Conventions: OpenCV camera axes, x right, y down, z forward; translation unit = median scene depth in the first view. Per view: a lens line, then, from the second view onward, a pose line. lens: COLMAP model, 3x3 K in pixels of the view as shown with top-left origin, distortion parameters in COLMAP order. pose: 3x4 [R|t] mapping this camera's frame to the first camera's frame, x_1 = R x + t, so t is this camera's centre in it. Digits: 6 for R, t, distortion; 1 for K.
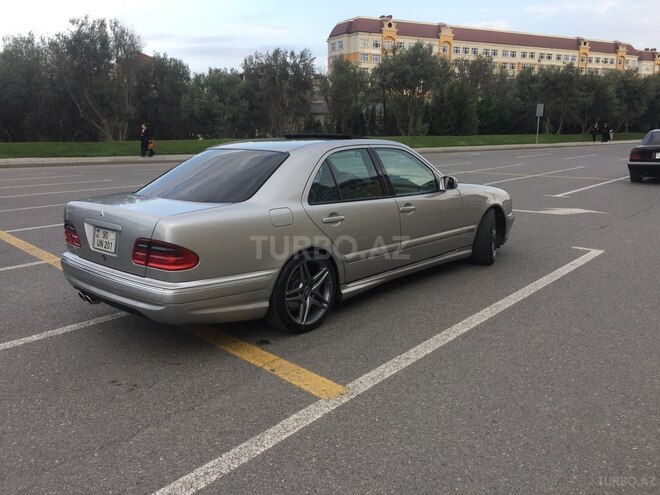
lens RADIAL K [[561.8, 0, 326.0], [0, 561.8, 248.4], [0, 0, 1]] dist [0.083641, -0.114621]
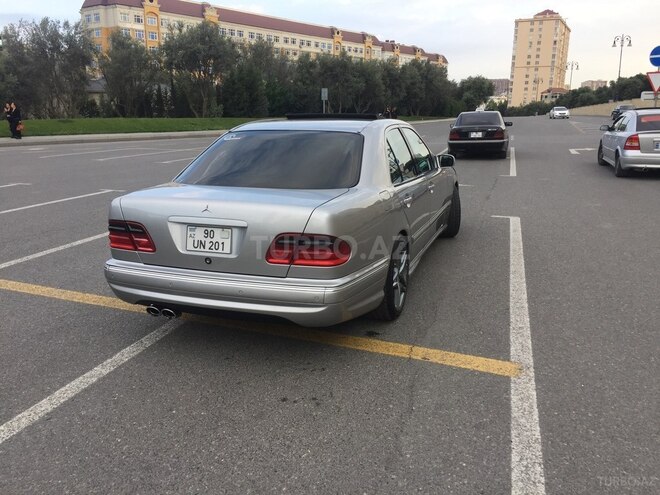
lens RADIAL K [[561.8, 0, 328.2], [0, 561.8, 247.5], [0, 0, 1]] dist [0.083641, -0.114621]
pose [[0.920688, -0.088888, 0.380042, -0.137458], [0.078009, 0.995983, 0.043964, -0.006698], [-0.382423, -0.010830, 0.923924, 0.039378]]
